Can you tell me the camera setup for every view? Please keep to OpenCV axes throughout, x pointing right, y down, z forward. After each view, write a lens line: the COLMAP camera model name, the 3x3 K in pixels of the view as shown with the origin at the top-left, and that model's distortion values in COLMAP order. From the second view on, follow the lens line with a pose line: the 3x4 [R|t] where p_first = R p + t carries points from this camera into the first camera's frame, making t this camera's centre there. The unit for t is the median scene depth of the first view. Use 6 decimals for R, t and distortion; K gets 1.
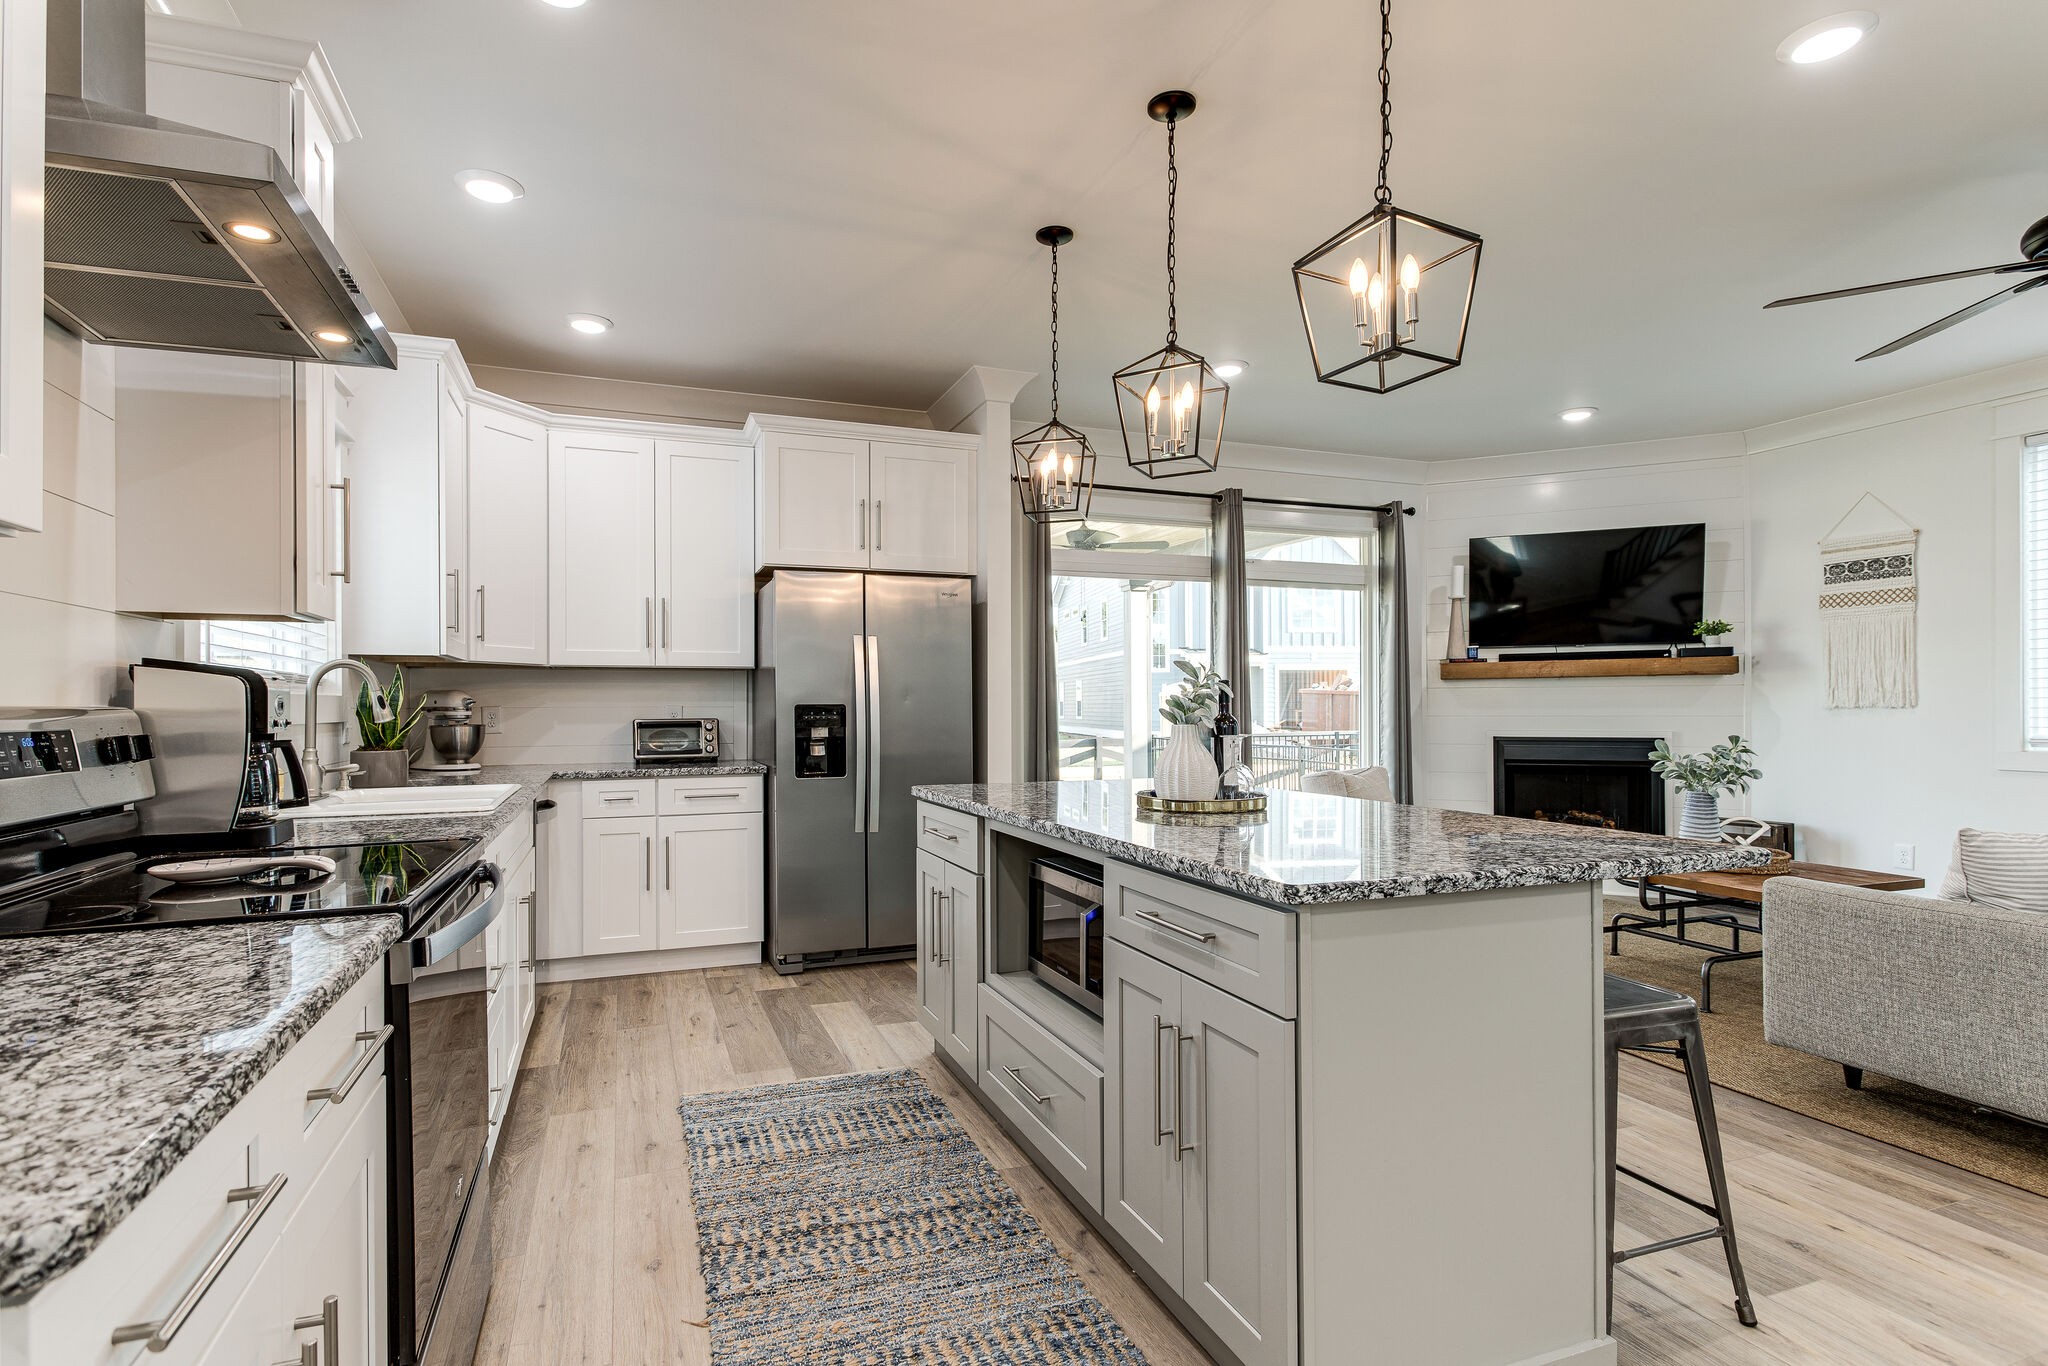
lens RADIAL K [[1010.3, 0, 1007.3], [0, 1010.3, 703.8], [0, 0, 1]] dist [-0.001536, 0.001286]
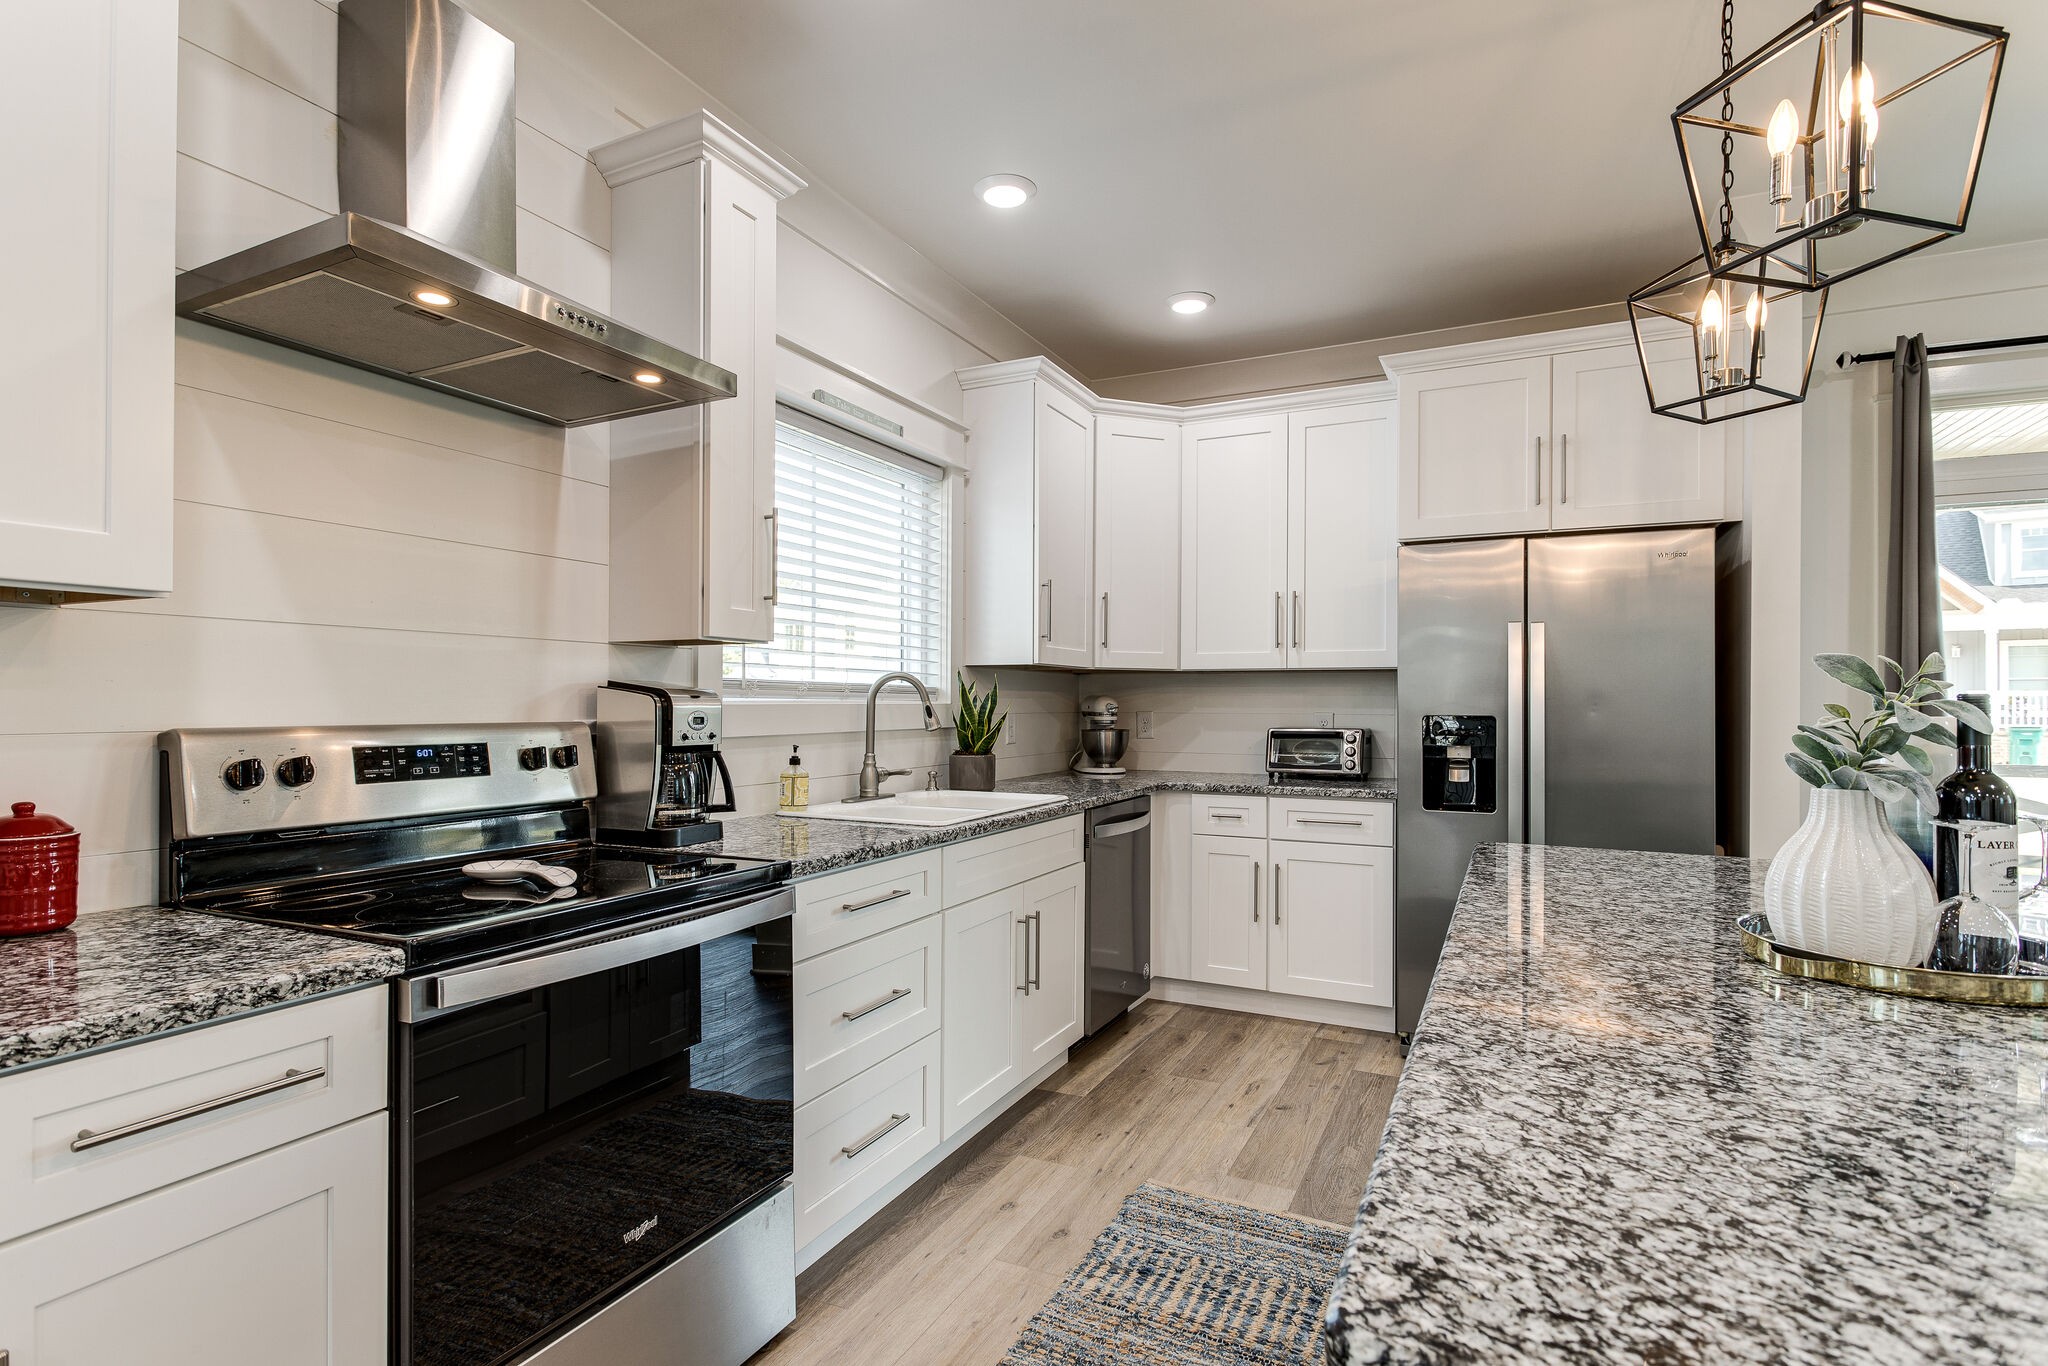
lens RADIAL K [[1010.3, 0, 1003.6], [0, 1010.3, 697.8], [0, 0, 1]] dist [-0.001536, 0.001286]
pose [[0.666993, 0.004170, -0.745052, 0.165930], [-0.005052, 0.999987, 0.001074, -0.012957], [0.745047, 0.003047, 0.667005, 0.252072]]
